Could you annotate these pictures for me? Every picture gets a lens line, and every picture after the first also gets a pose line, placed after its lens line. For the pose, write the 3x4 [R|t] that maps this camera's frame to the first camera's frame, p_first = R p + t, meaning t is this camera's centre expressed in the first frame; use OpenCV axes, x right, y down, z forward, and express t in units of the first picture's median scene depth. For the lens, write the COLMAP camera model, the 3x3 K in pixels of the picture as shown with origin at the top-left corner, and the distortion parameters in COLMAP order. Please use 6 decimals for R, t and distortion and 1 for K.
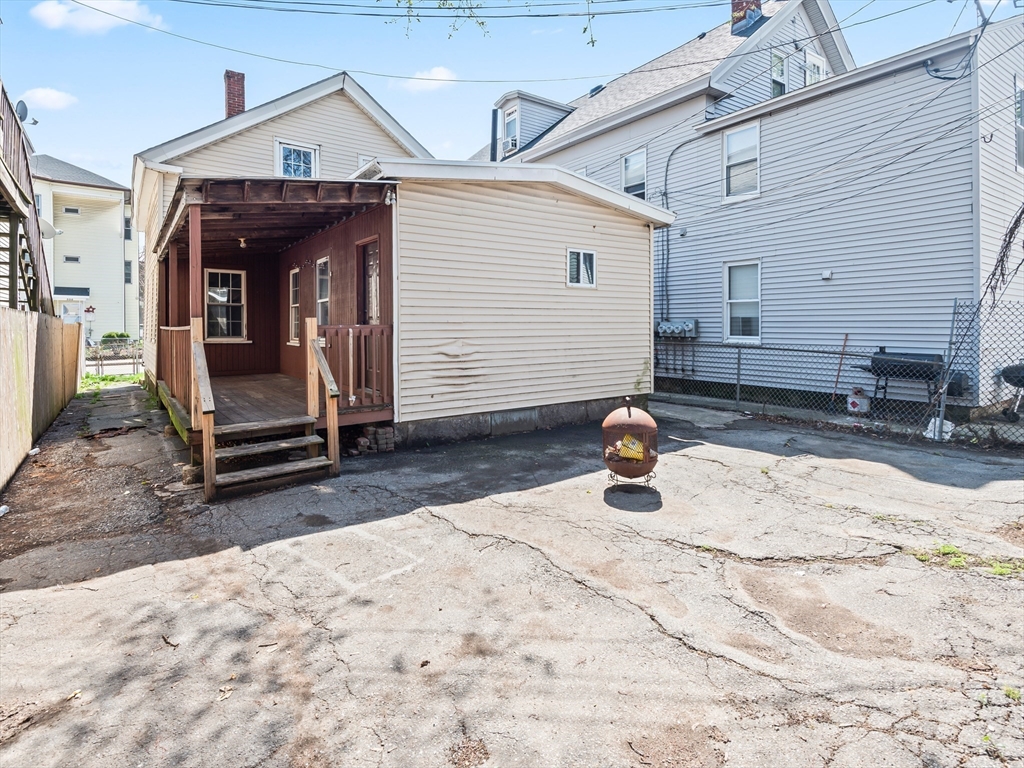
lens RADIAL K [[536.5, 0, 508.2], [0, 536.5, 349.4], [0, 0, 1]] dist [0.032148, -0.017086]
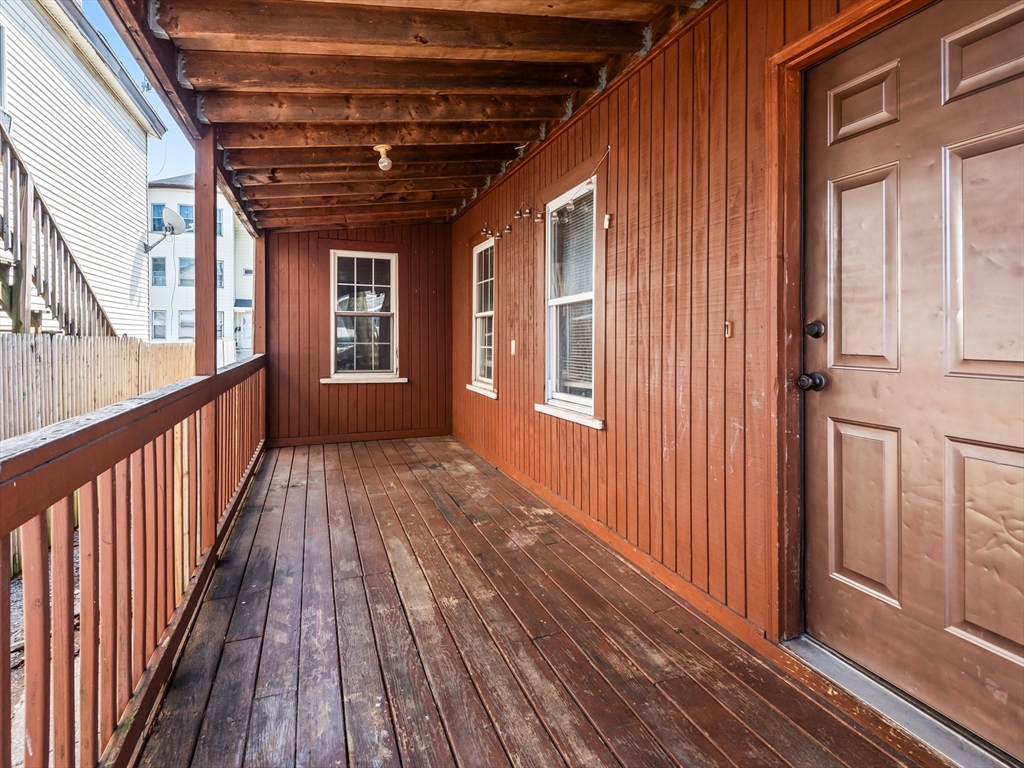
lens RADIAL K [[536.5, 0, 508.2], [0, 536.5, 349.4], [0, 0, 1]] dist [0.032148, -0.017086]
pose [[0.964917, 0.004100, -0.262525, -0.234378], [-0.008450, 0.999845, -0.015443, -0.039520], [0.262421, 0.017119, 0.964802, 0.506237]]
